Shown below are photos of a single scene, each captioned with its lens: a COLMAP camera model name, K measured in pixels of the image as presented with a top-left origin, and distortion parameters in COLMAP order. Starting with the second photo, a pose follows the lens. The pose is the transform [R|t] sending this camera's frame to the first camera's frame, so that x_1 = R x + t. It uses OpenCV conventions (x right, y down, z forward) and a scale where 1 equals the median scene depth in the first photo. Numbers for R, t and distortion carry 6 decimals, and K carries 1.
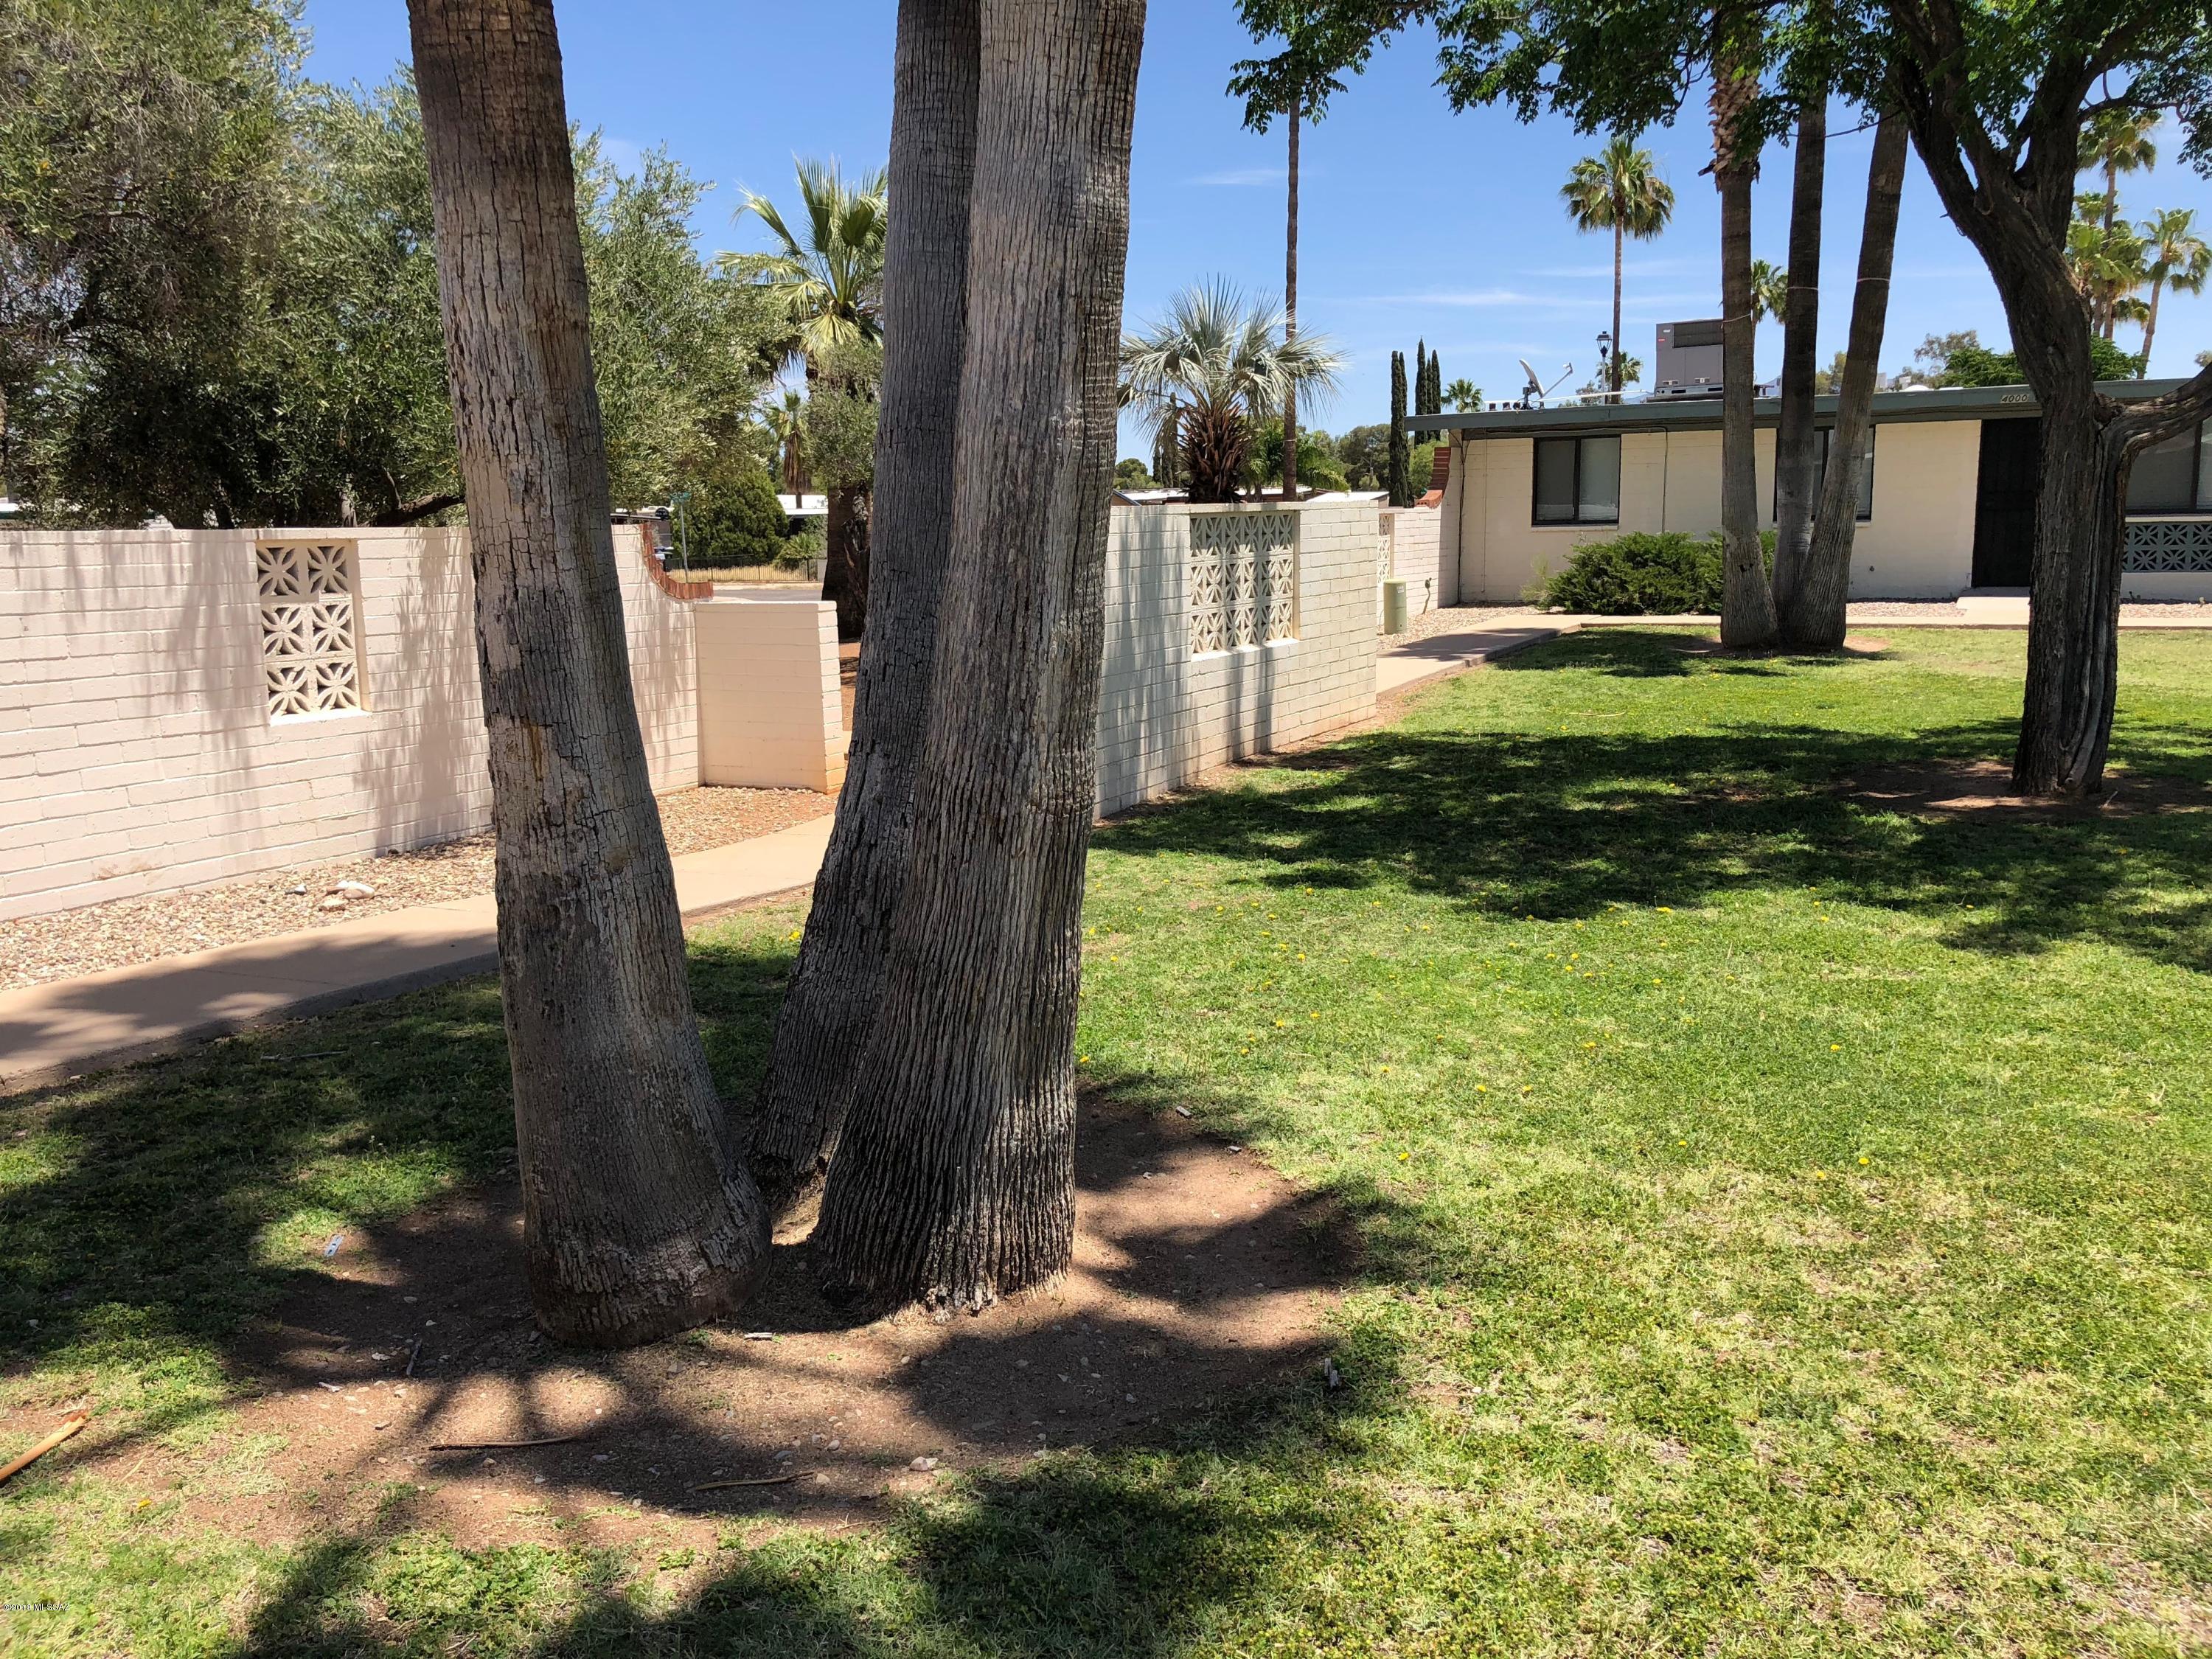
lens RADIAL K [[1813.9, 0, 1104.1], [0, 1813.9, 818.8], [0, 0, 1]] dist [0.001046, -0.001188]
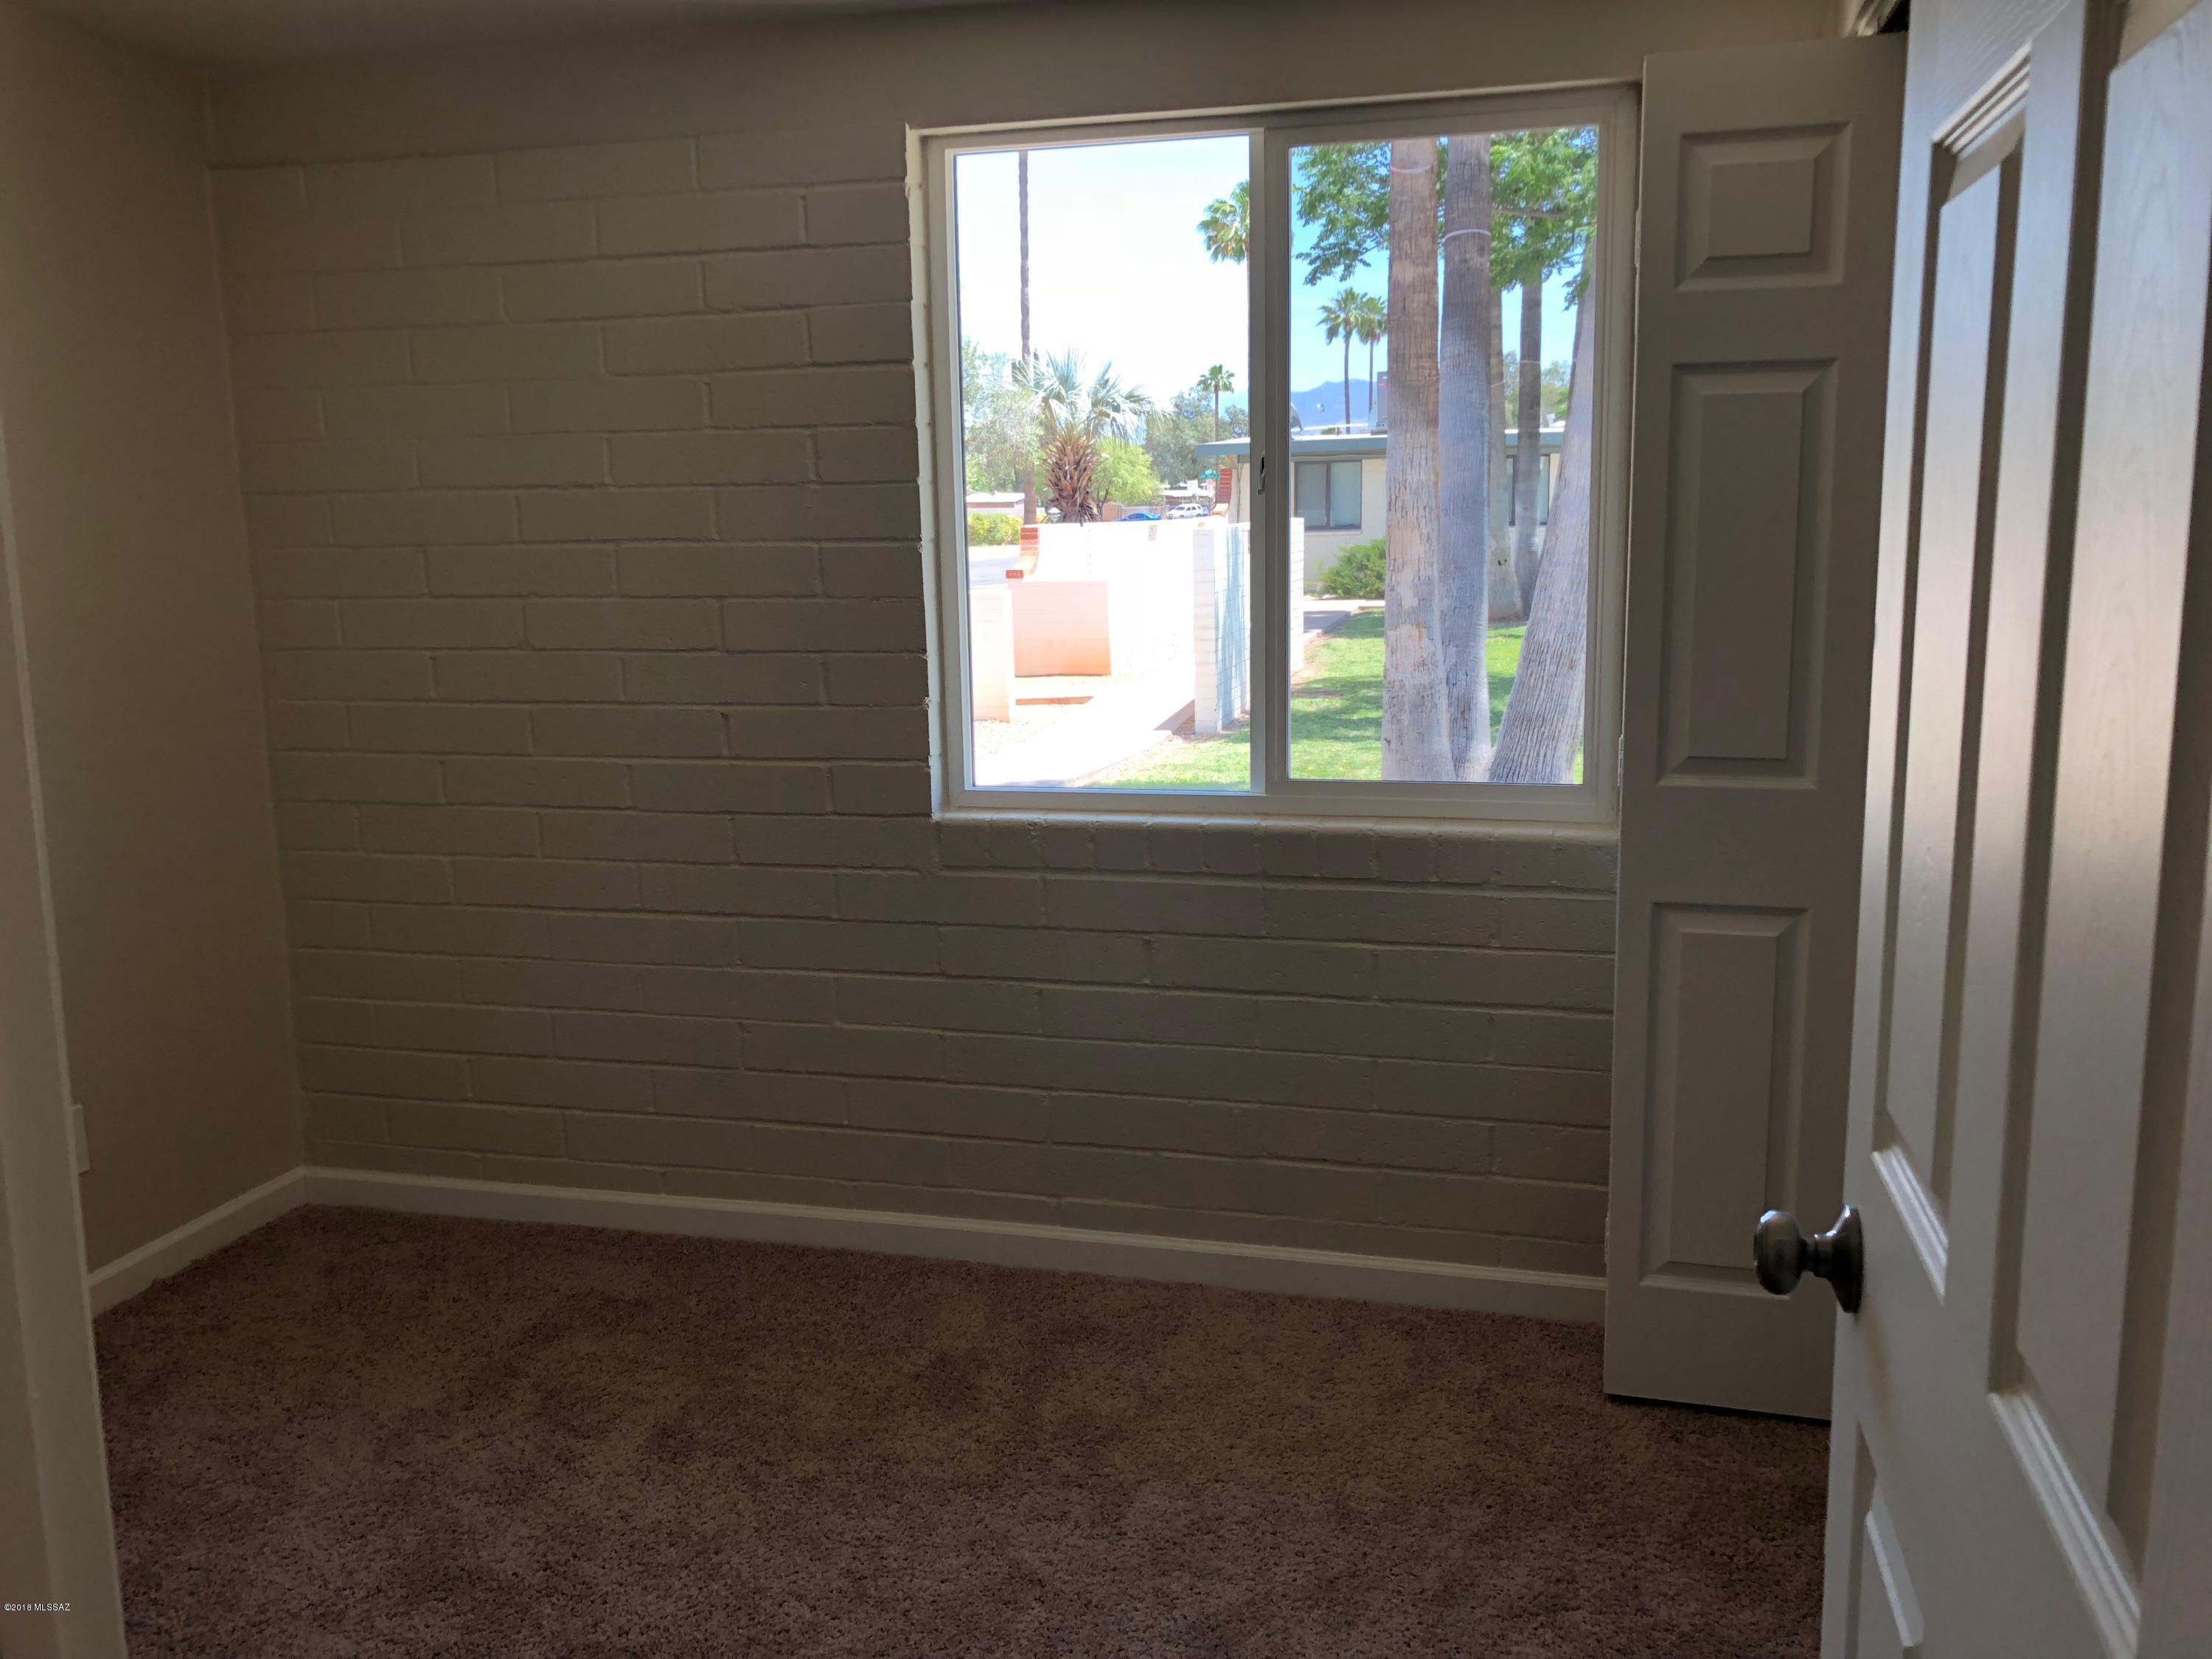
lens RADIAL K [[1813.9, 0, 1106.7], [0, 1813.9, 834.8], [0, 0, 1]] dist [0.001046, -0.001188]
pose [[0.972447, -0.038805, 0.229871, -0.208801], [0.036358, 0.999228, 0.014872, 0.029409], [-0.230270, -0.006105, 0.973108, -0.222118]]
